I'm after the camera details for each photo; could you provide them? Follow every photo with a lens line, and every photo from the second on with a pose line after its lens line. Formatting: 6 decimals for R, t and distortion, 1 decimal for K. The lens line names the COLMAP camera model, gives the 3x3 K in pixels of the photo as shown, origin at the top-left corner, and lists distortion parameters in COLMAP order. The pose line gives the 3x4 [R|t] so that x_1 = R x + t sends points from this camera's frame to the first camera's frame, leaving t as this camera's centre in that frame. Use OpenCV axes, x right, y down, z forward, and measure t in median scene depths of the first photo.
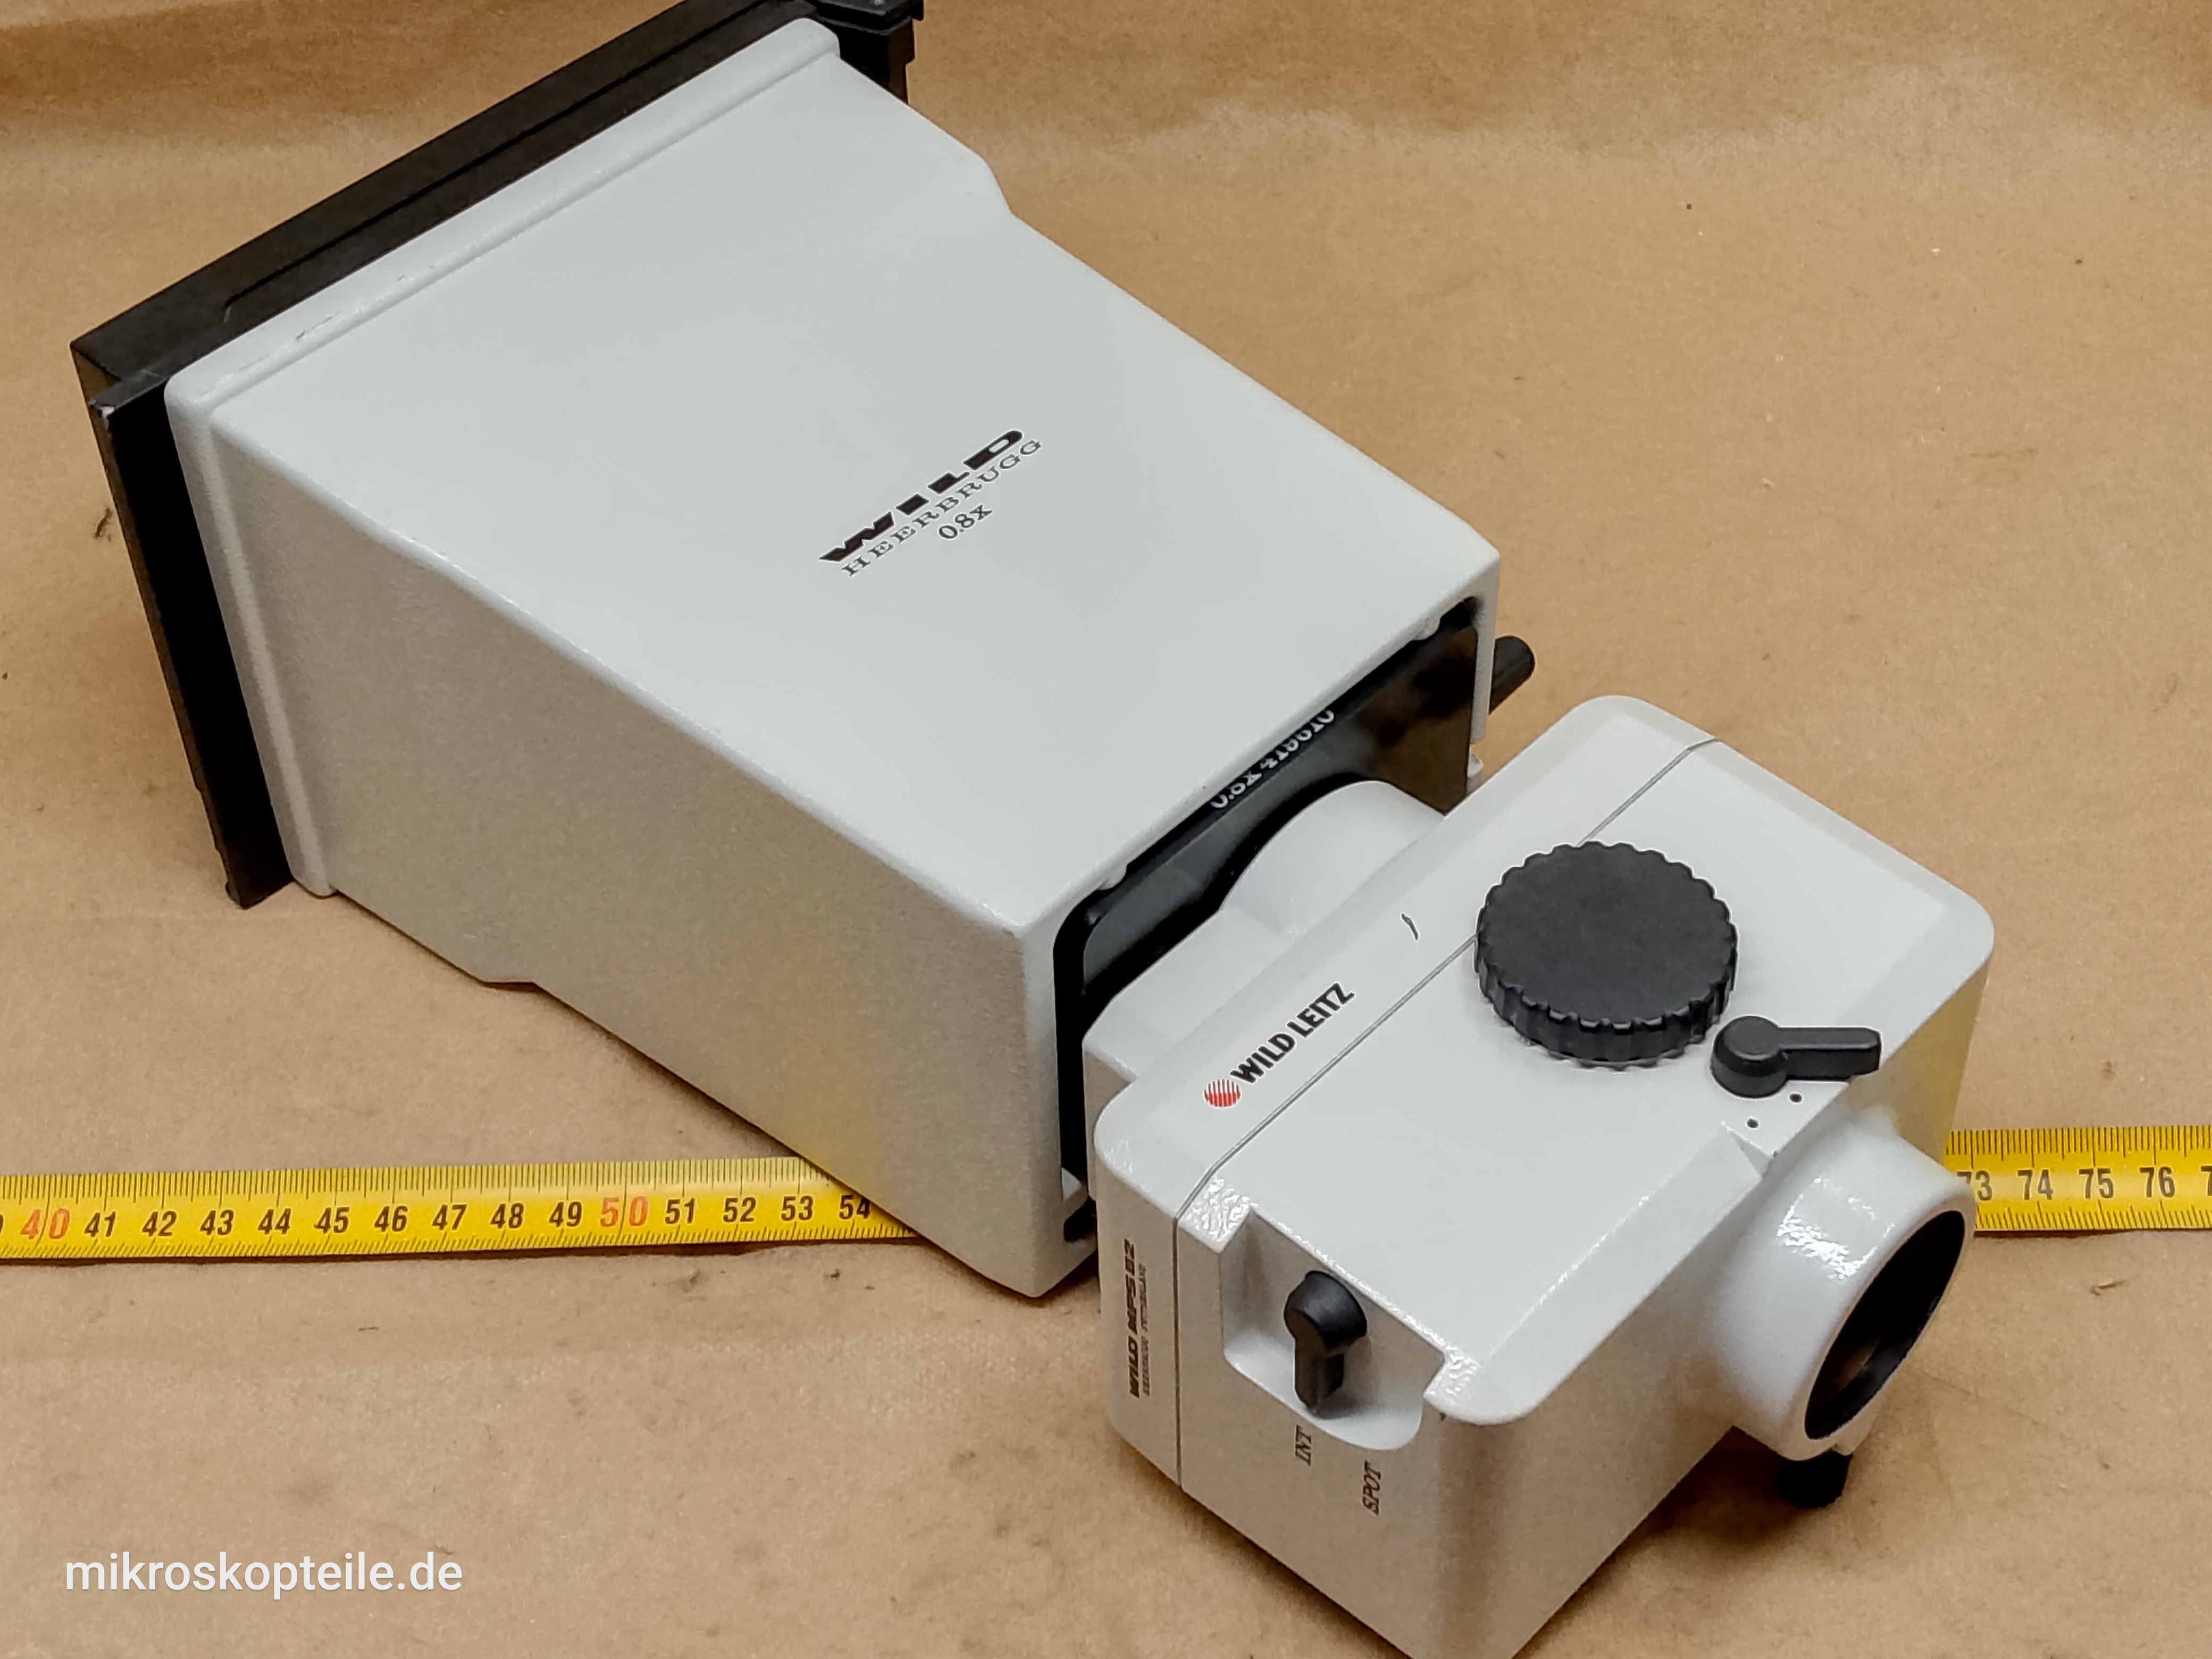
lens RADIAL K [[5790.2, 0, 1106.0], [0, 5790.2, 829.5], [0, 0, 1]] dist [0.918565, -12.799355]
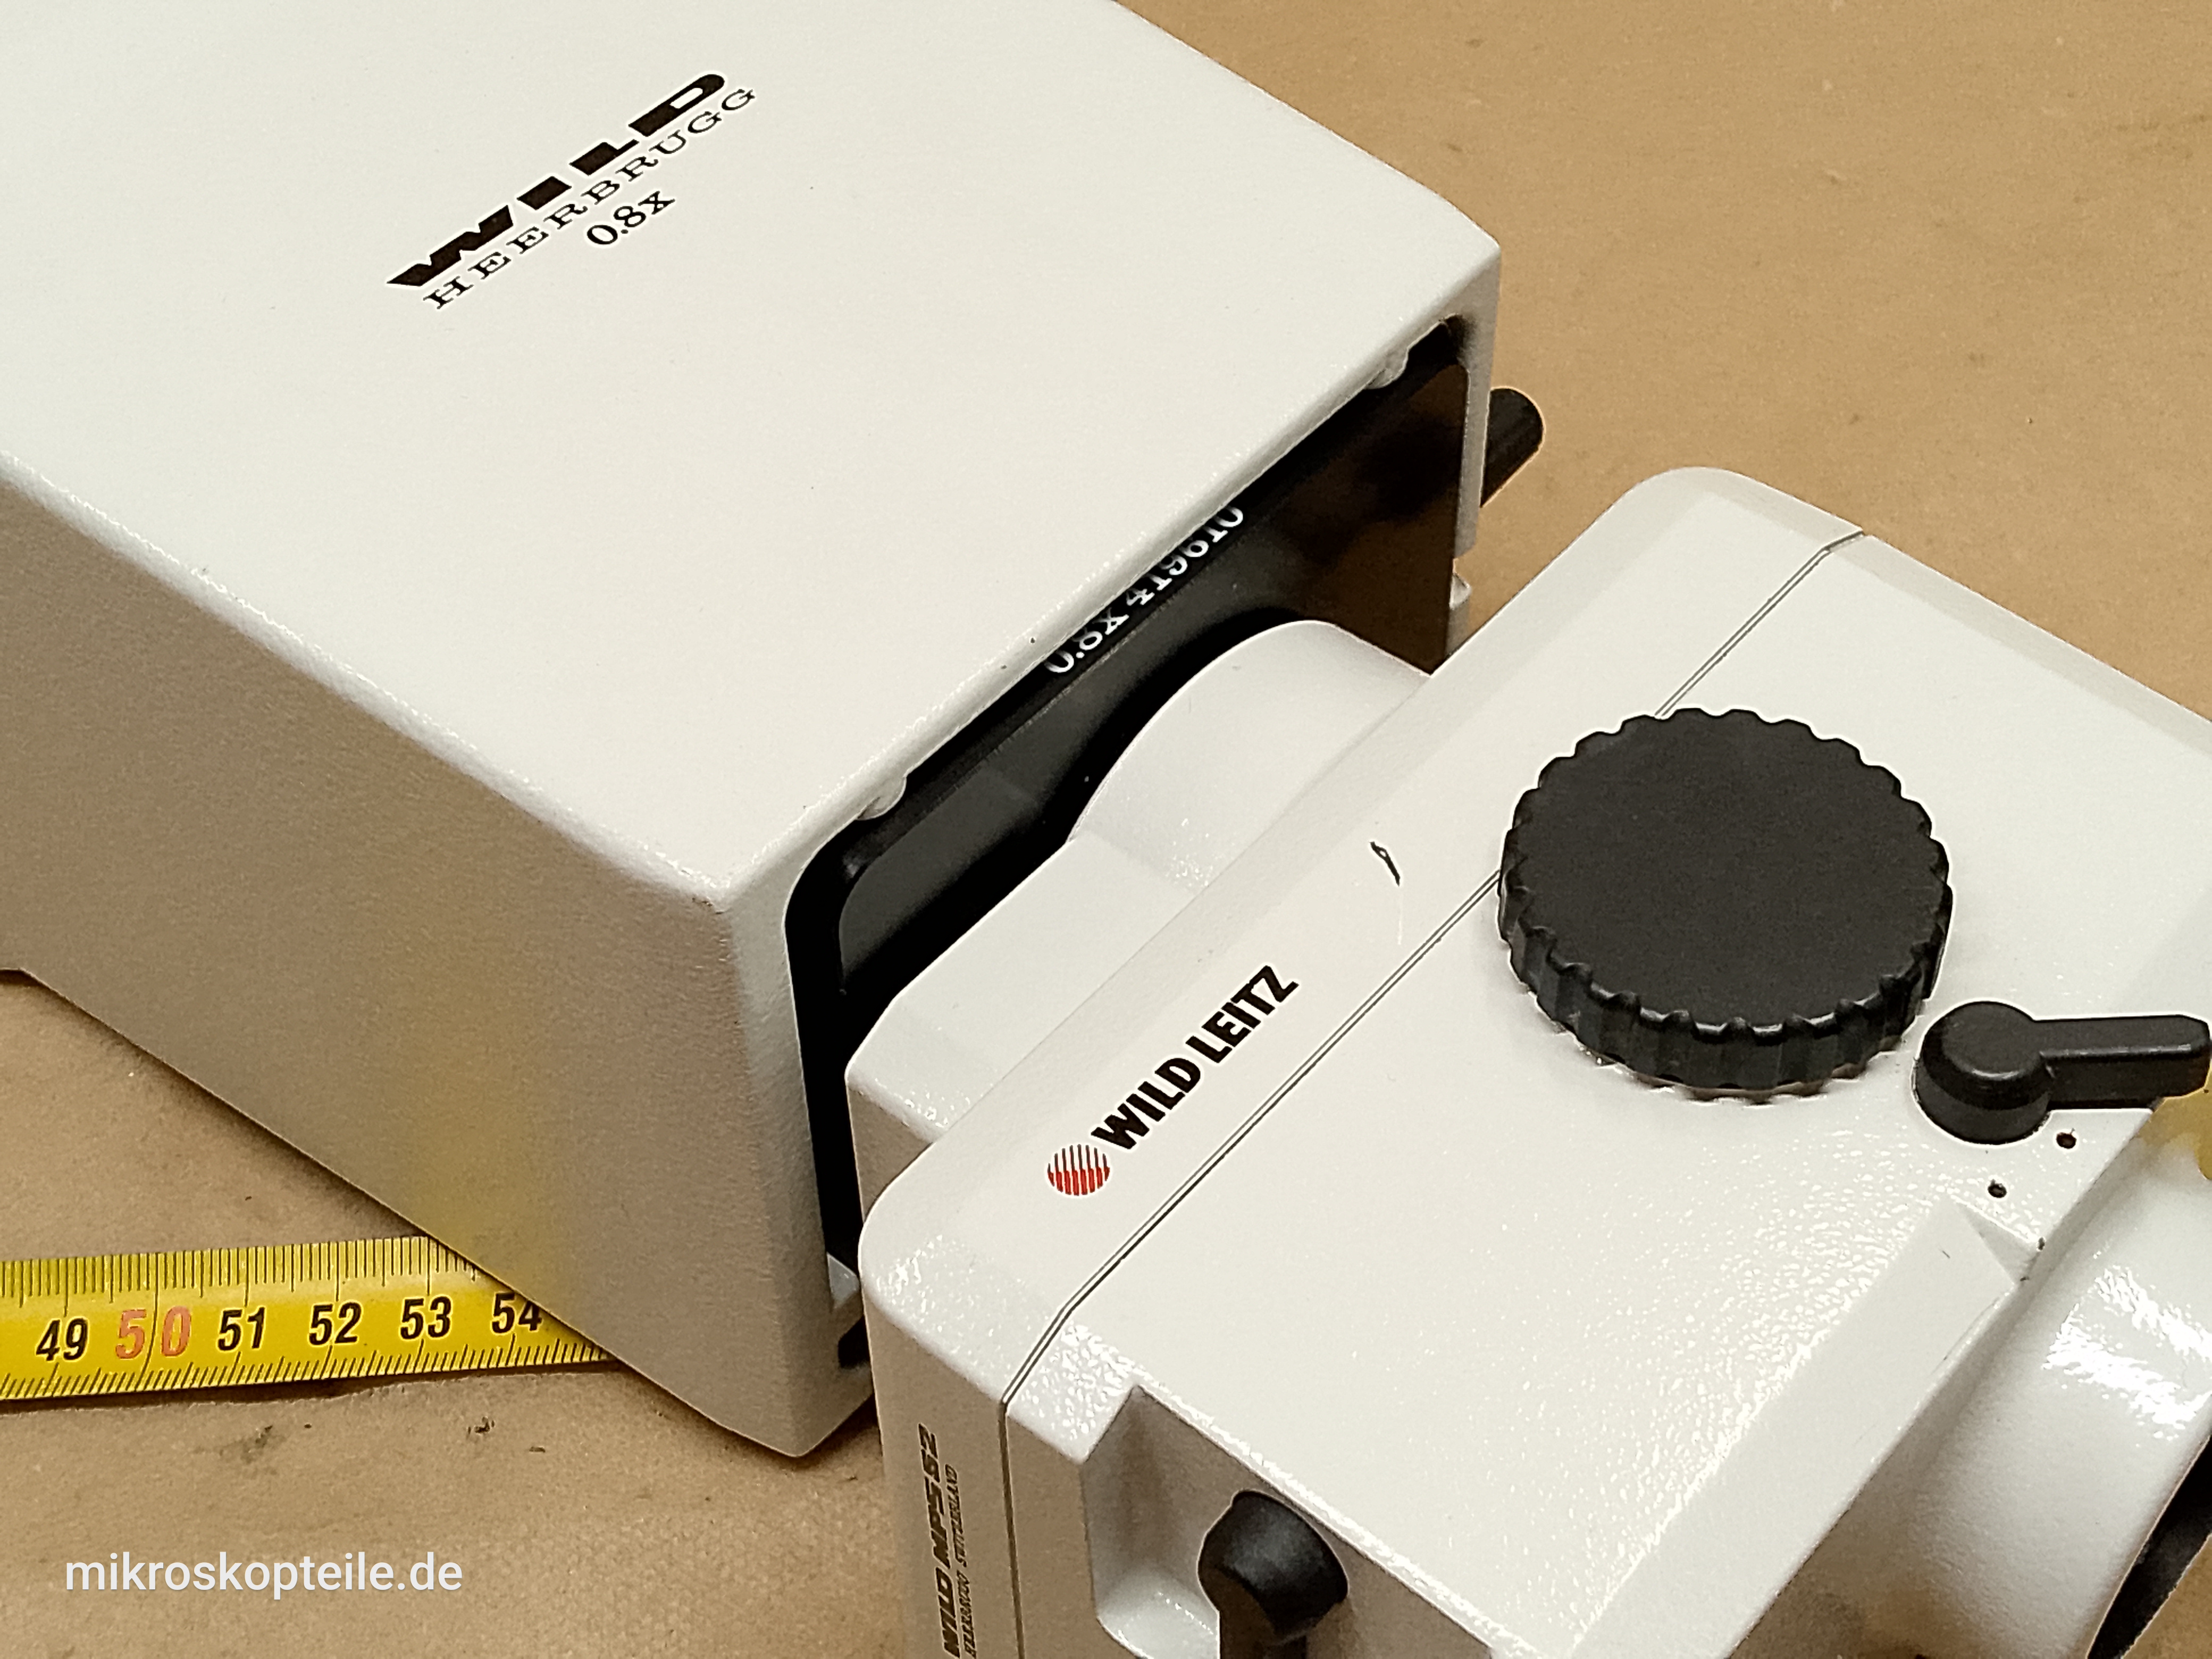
lens RADIAL K [[5790.2, 0, 1106.0], [0, 5790.2, 829.5], [0, 0, 1]] dist [0.918565, -12.799355]
pose [[0.999170, -0.034923, 0.020970, 0.010973], [0.034363, 0.999059, 0.026477, -0.003311], [-0.021875, -0.025734, 0.999429, 0.393217]]
